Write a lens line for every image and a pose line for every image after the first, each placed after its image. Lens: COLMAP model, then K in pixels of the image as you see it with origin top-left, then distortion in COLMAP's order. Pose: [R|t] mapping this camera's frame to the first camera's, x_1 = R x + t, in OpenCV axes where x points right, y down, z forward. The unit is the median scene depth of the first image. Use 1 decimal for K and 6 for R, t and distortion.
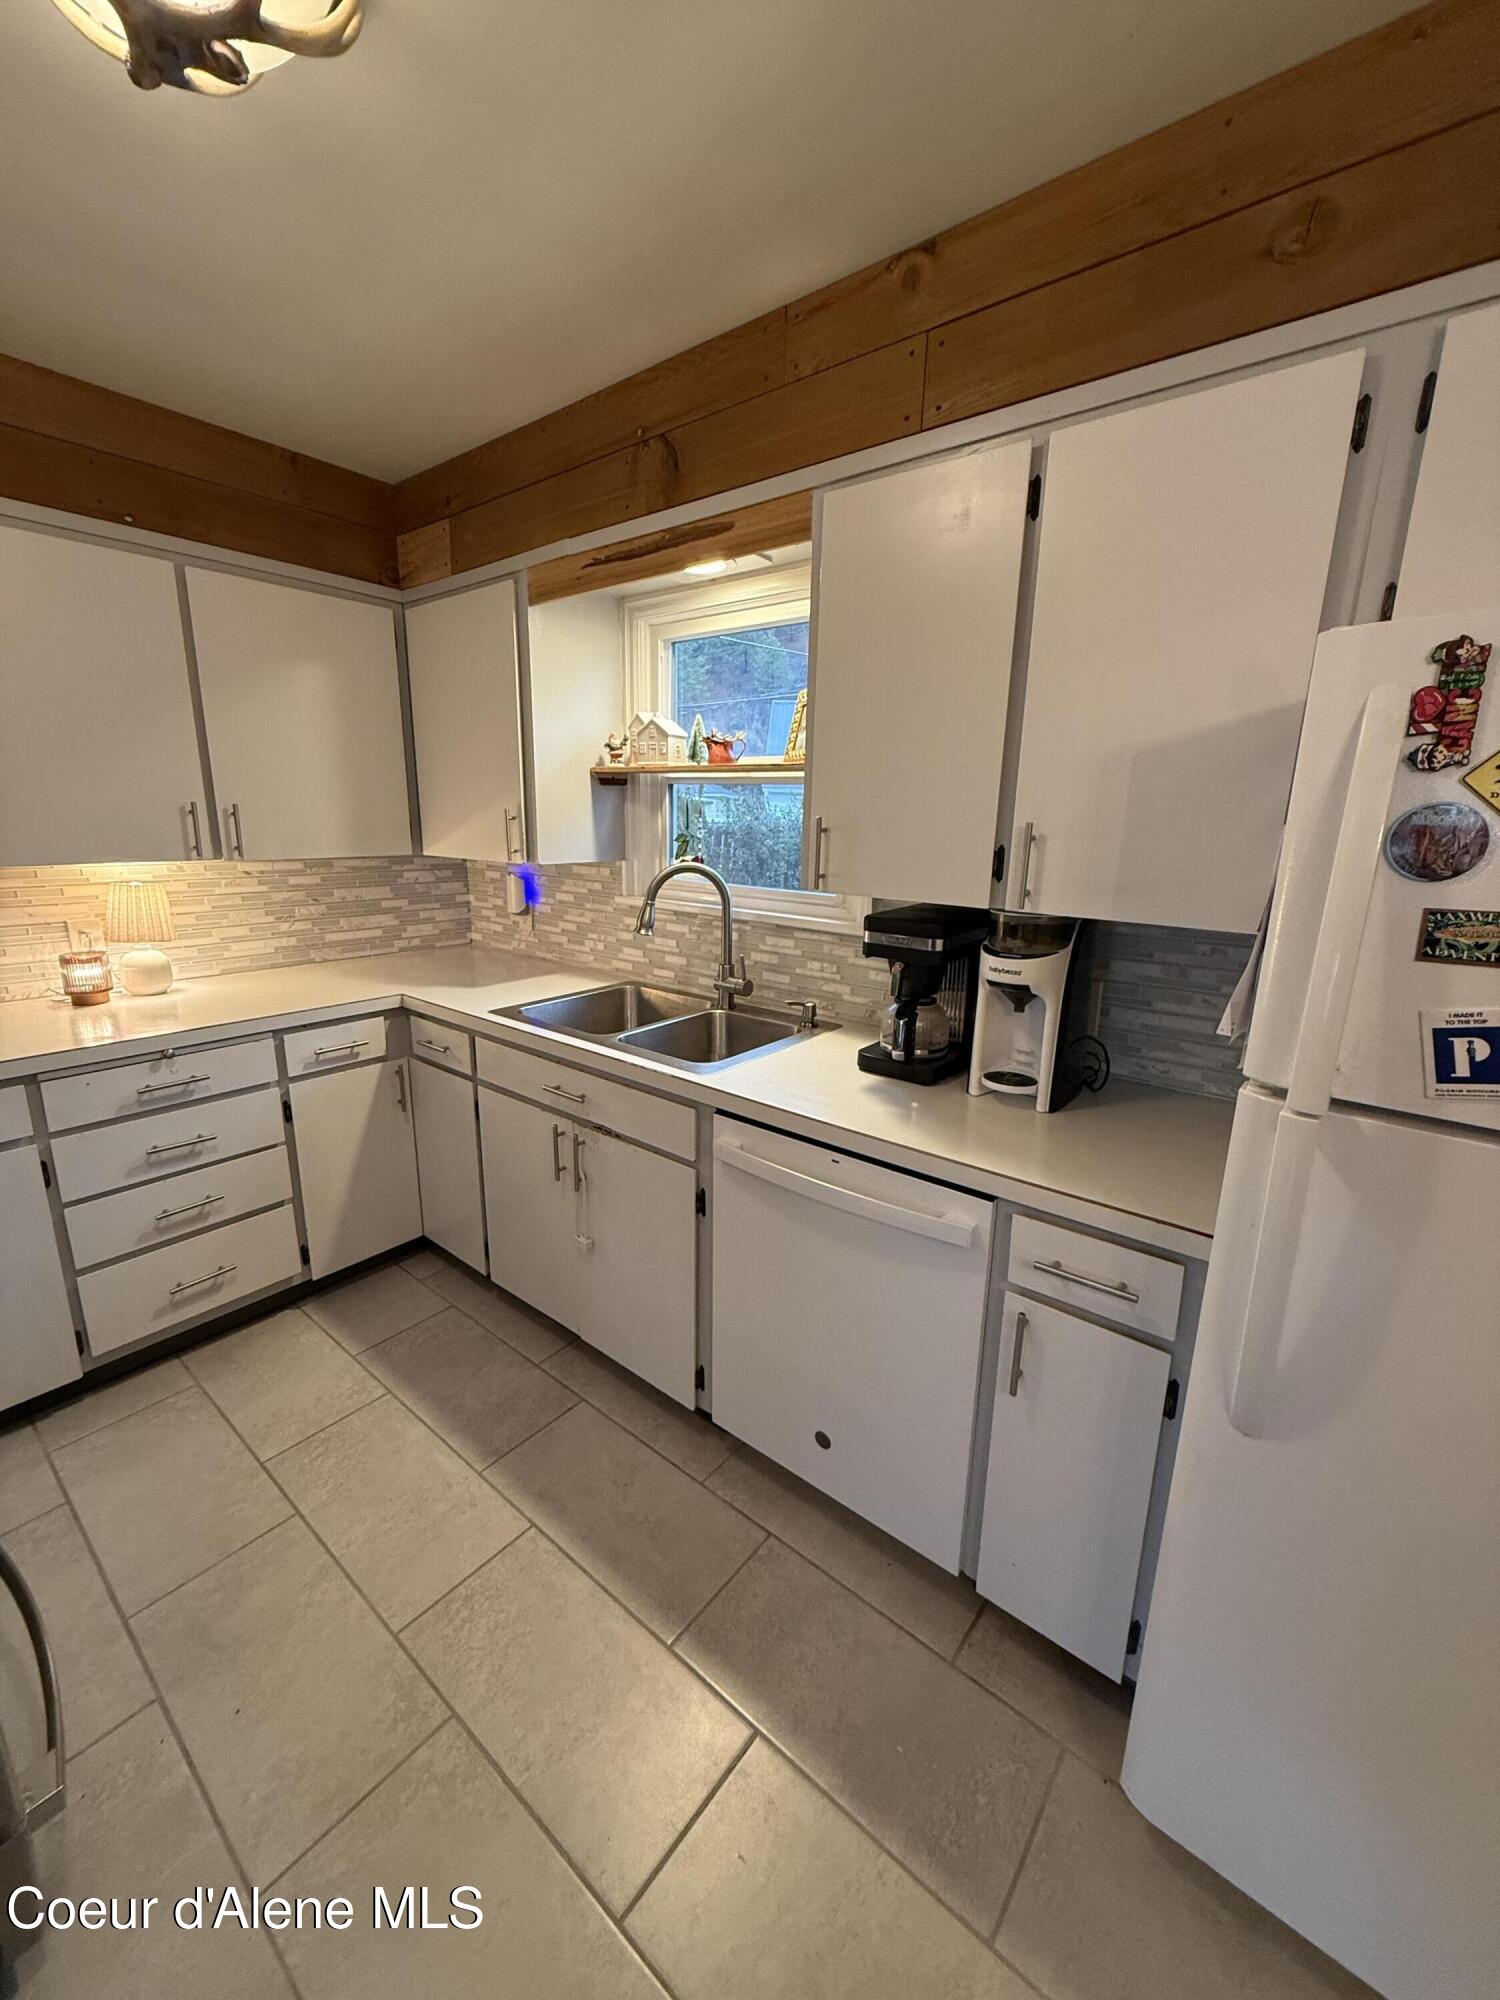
lens RADIAL K [[797.0, 0, 750.0], [0, 797.0, 1000.0], [0, 0, 1]] dist [0.001520, 0.000082]
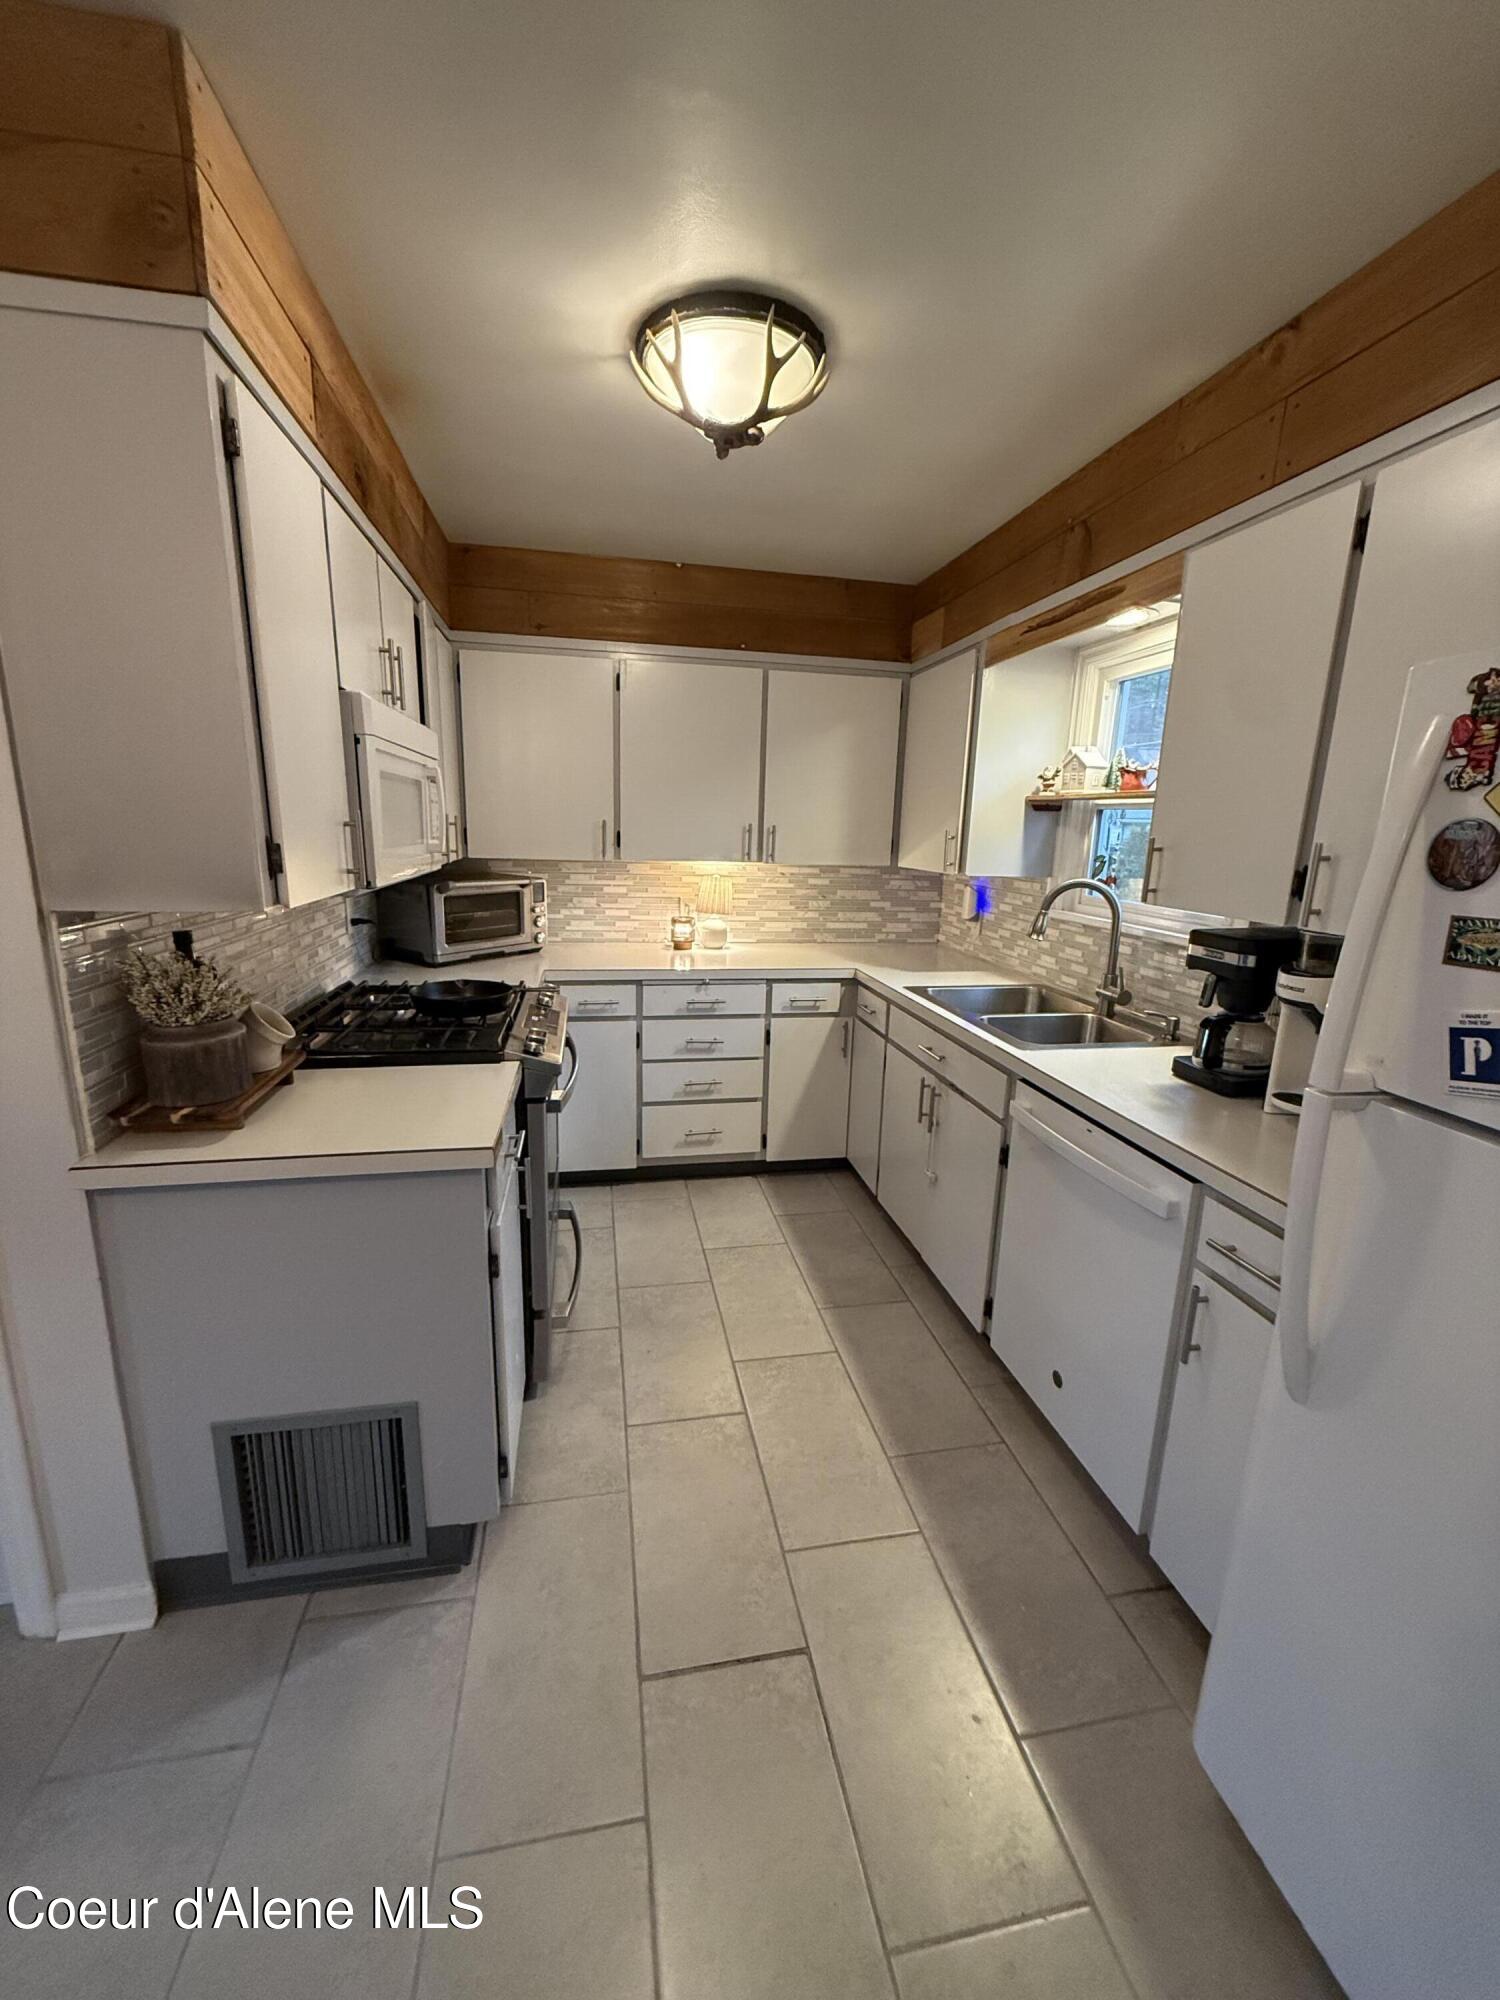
lens RADIAL K [[797.0, 0, 750.0], [0, 797.0, 1000.0], [0, 0, 1]] dist [0.001520, 0.000082]
pose [[0.769455, 0.141341, -0.622866, 0.300490], [-0.162185, 0.986481, 0.023498, 0.047972], [0.617766, 0.082939, 0.781976, -0.161487]]
